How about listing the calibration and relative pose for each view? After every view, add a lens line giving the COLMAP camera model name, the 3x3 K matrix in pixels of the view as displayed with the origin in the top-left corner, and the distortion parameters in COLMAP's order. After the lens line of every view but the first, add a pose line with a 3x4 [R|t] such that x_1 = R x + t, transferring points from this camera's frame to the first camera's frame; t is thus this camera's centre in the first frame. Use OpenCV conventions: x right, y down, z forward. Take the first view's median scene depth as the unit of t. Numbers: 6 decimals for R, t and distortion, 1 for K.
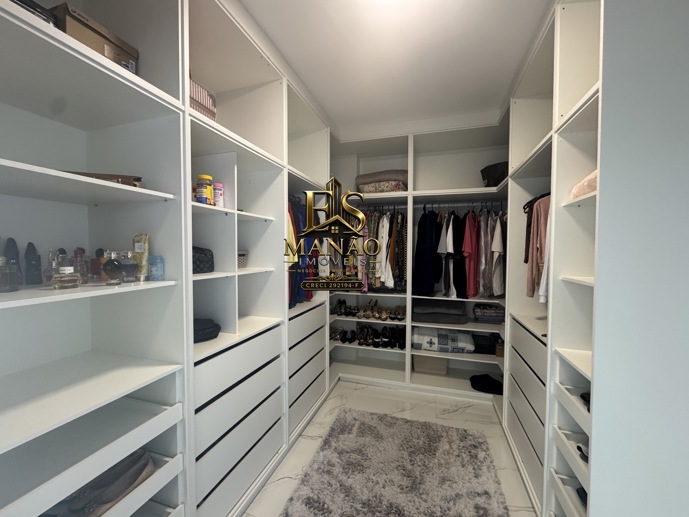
lens RADIAL K [[276.2, 0, 344.5], [0, 276.2, 258.5], [0, 0, 1]] dist [-0.003990, -0.000073]
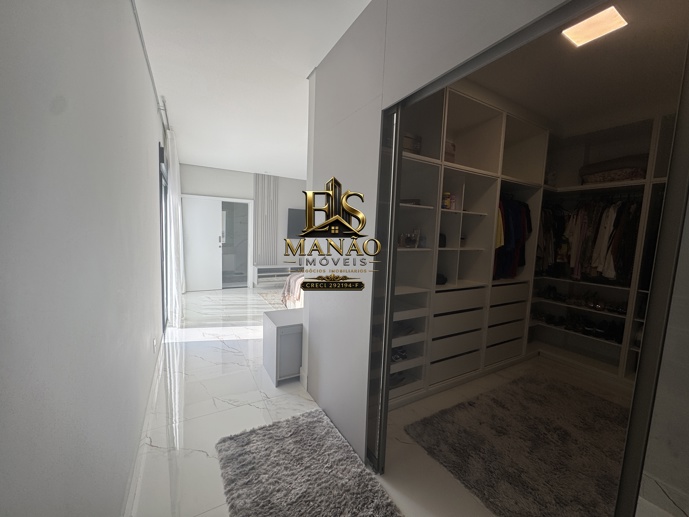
lens RADIAL K [[276.2, 0, 344.5], [0, 276.2, 258.5], [0, 0, 1]] dist [-0.003990, -0.000073]
pose [[0.739434, 0.087535, -0.667514, 0.135223], [-0.055660, 0.996065, 0.068963, 0.021730], [0.670925, -0.013840, 0.741396, -0.441169]]
